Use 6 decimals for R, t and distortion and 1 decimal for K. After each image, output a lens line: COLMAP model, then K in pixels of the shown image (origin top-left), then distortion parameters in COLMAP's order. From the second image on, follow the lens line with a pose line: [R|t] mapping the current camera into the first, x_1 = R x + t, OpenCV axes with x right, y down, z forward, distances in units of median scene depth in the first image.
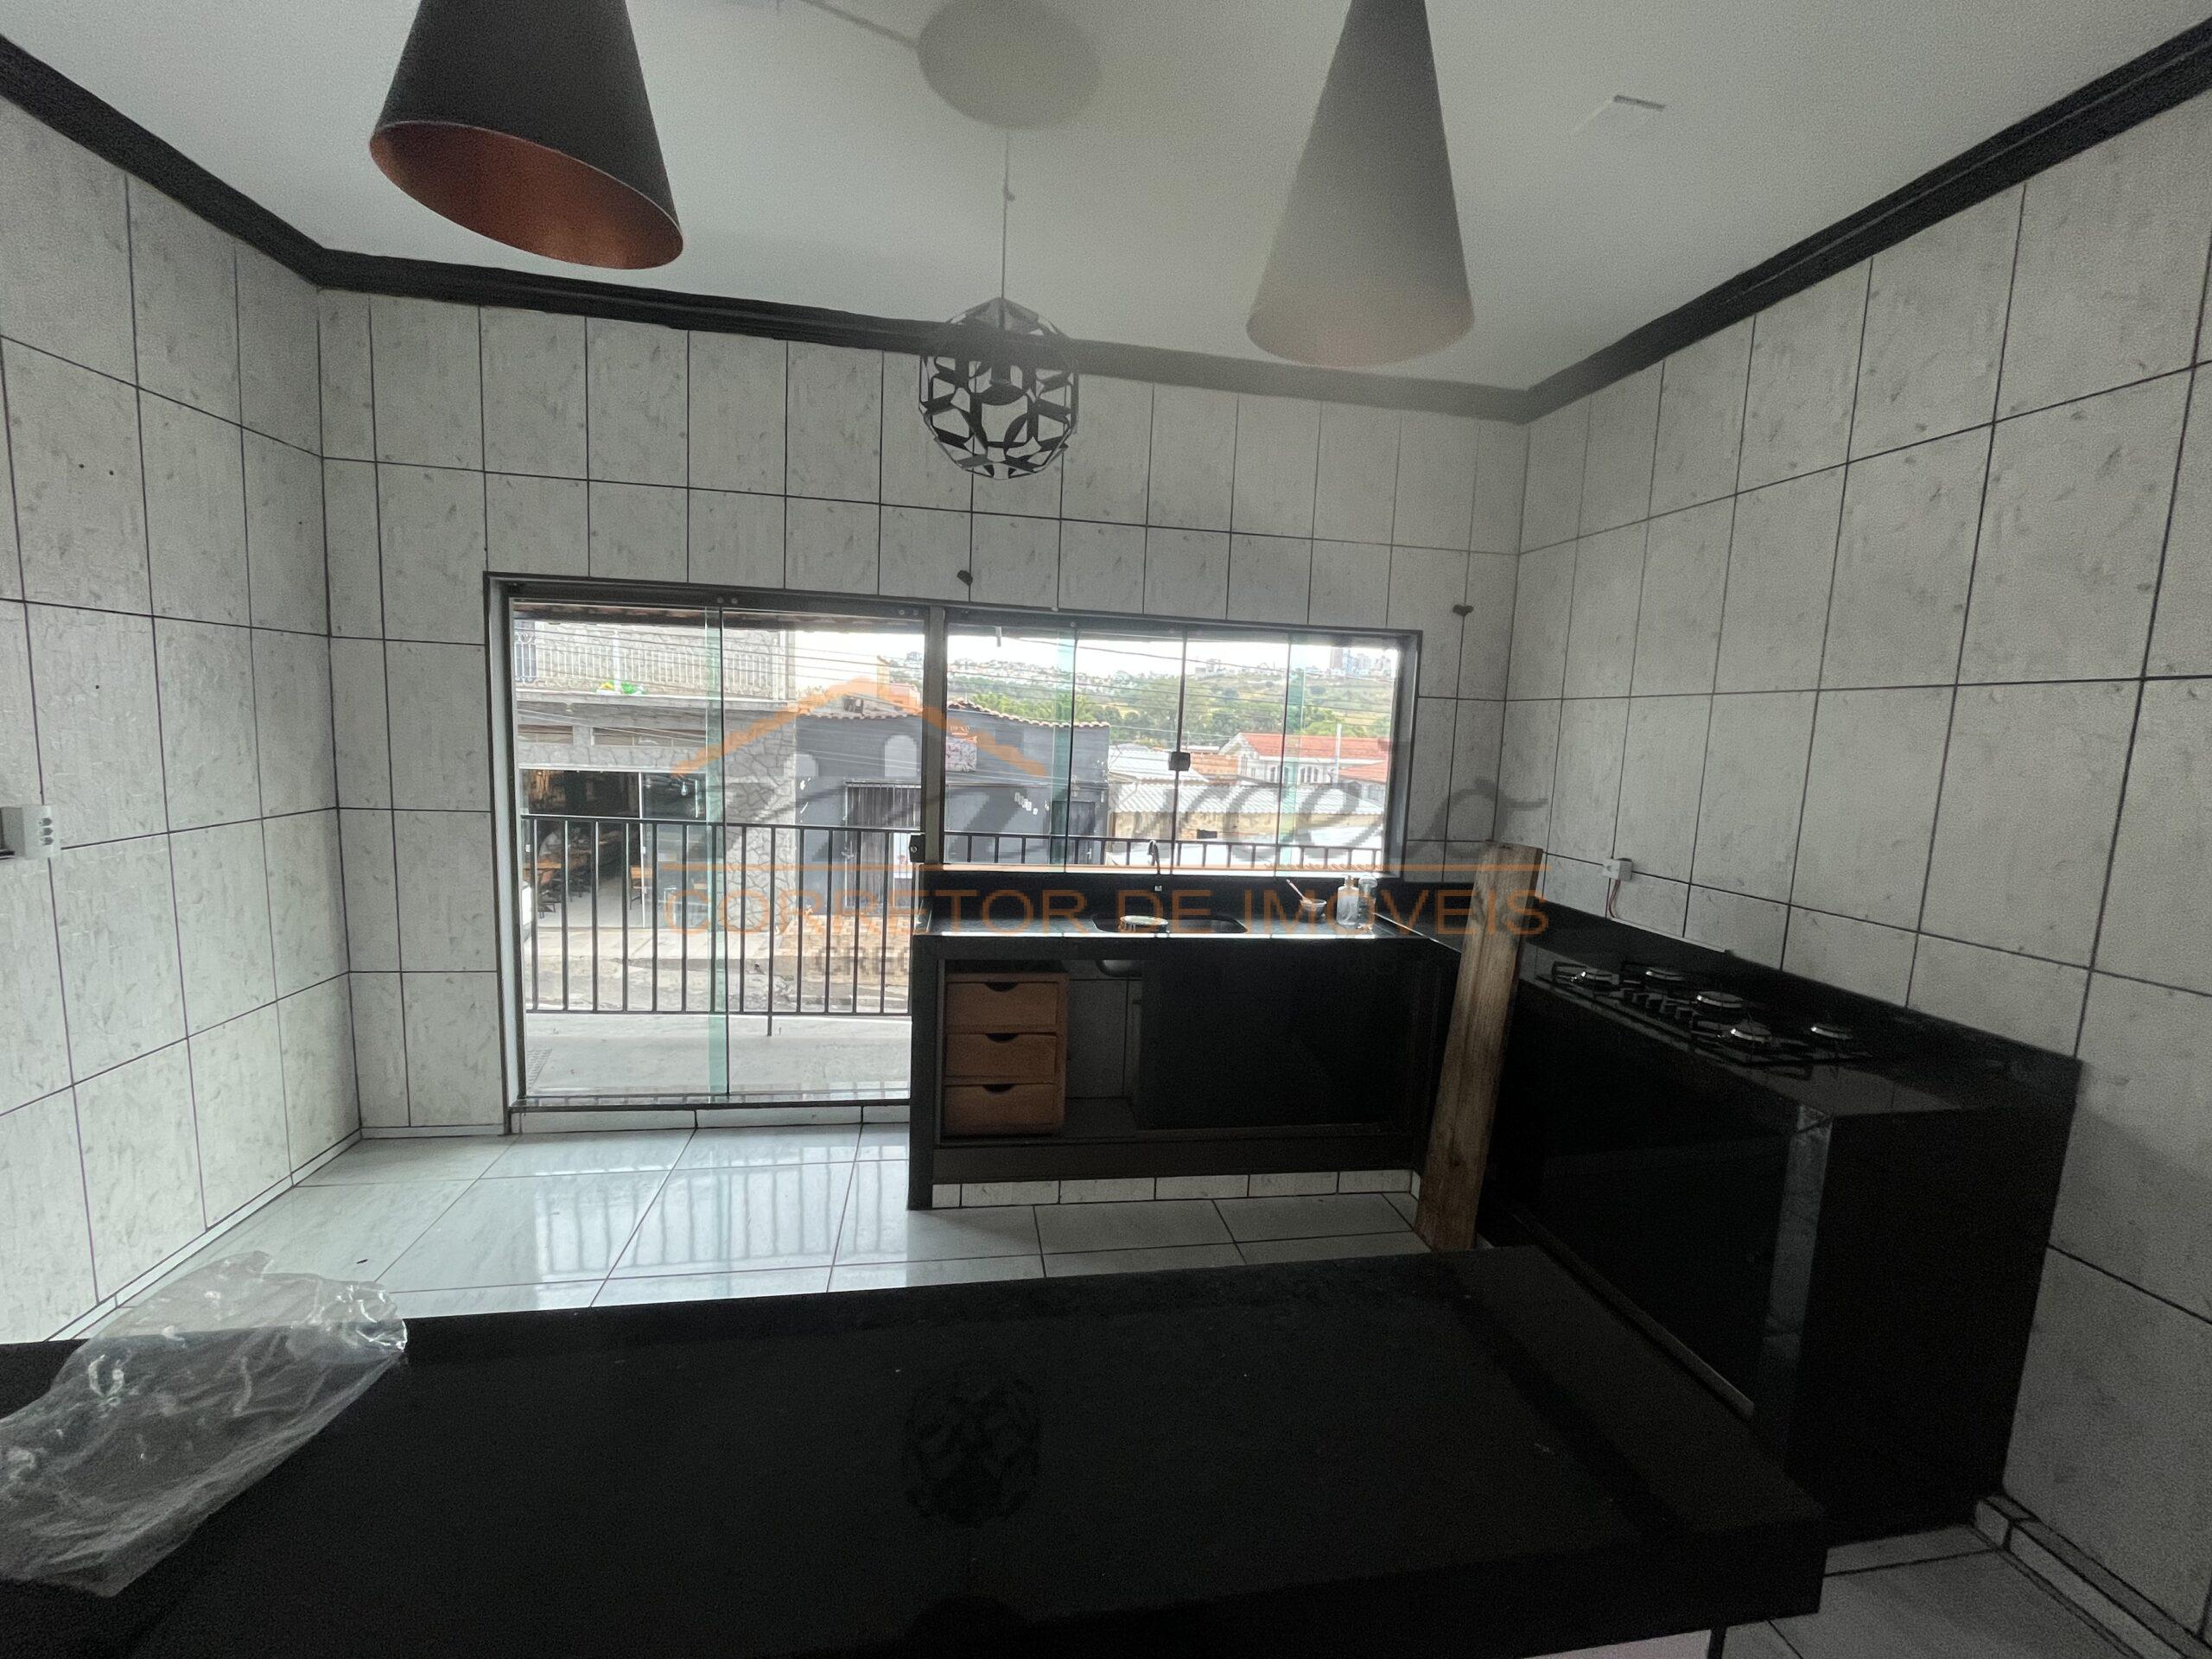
lens RADIAL K [[899.8, 0, 1109.7], [0, 899.8, 826.0], [0, 0, 1]] dist [0.000985, 0.000467]
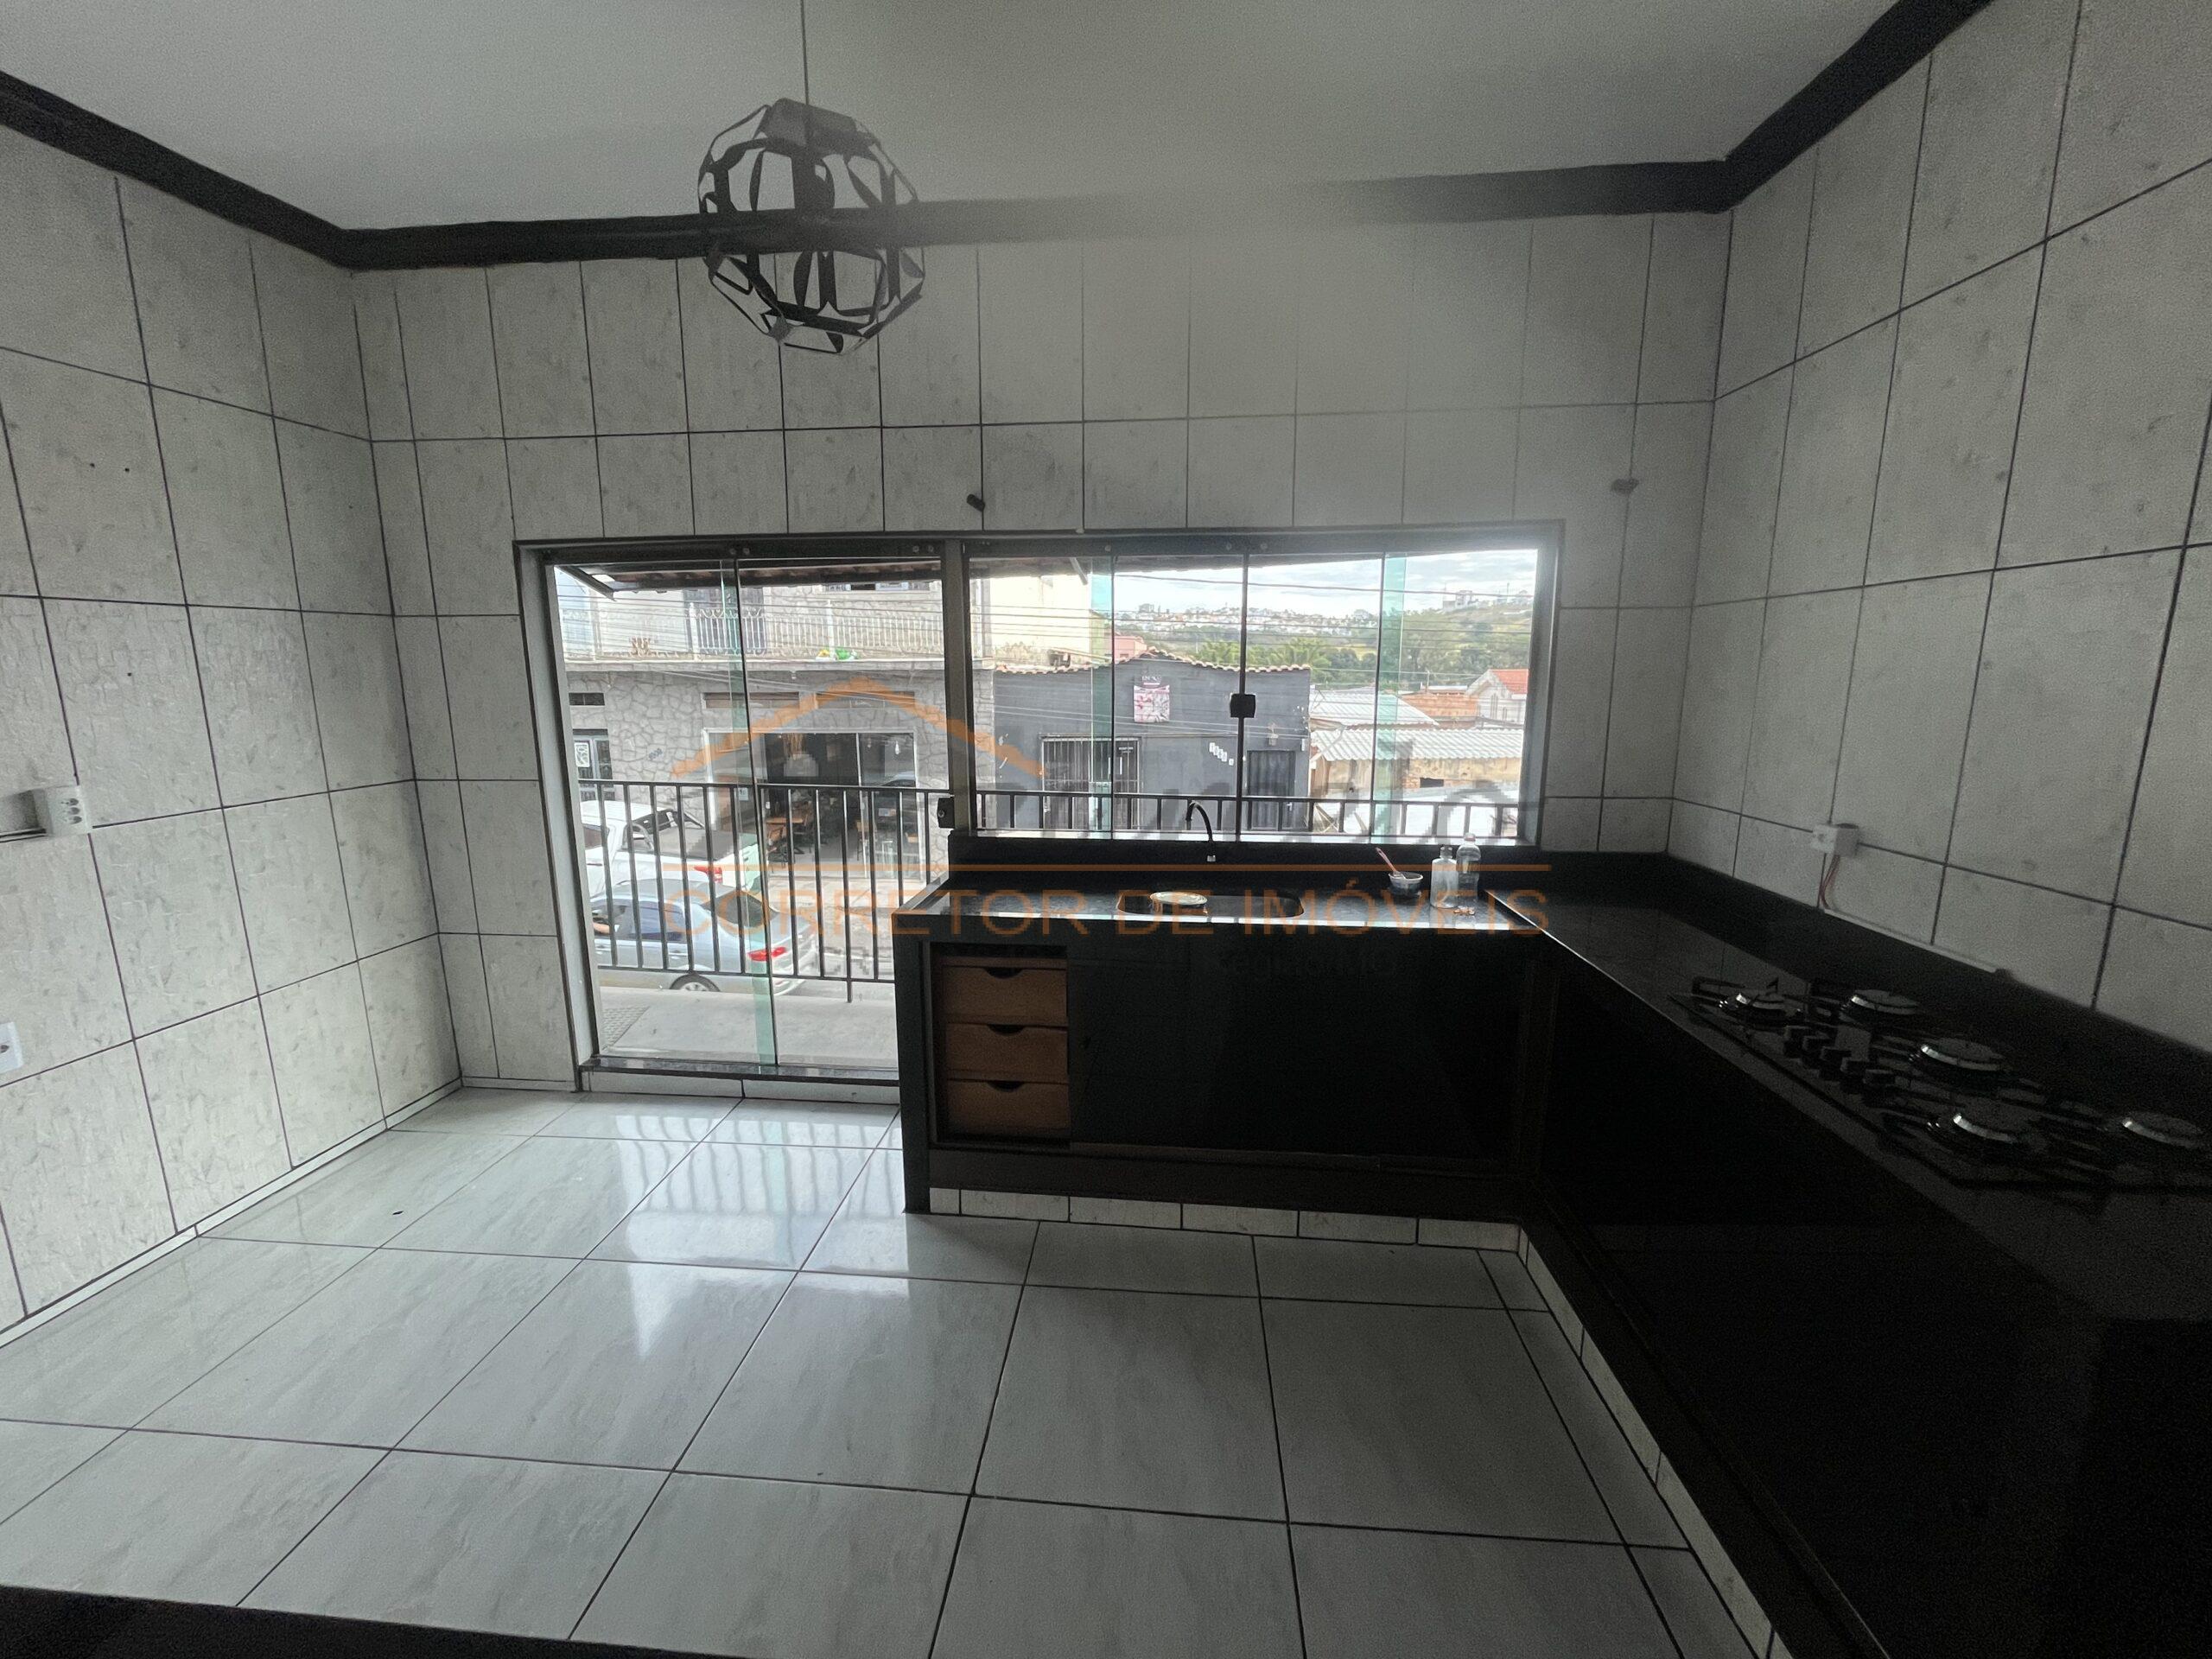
lens RADIAL K [[901.6, 0, 1107.3], [0, 901.6, 827.1], [0, 0, 1]] dist [-0.000811, -0.000166]
pose [[0.965849, -0.001854, -0.259097, 0.200697], [0.016585, 0.998366, 0.054678, -0.008728], [0.258573, -0.057108, 0.964302, 0.185238]]
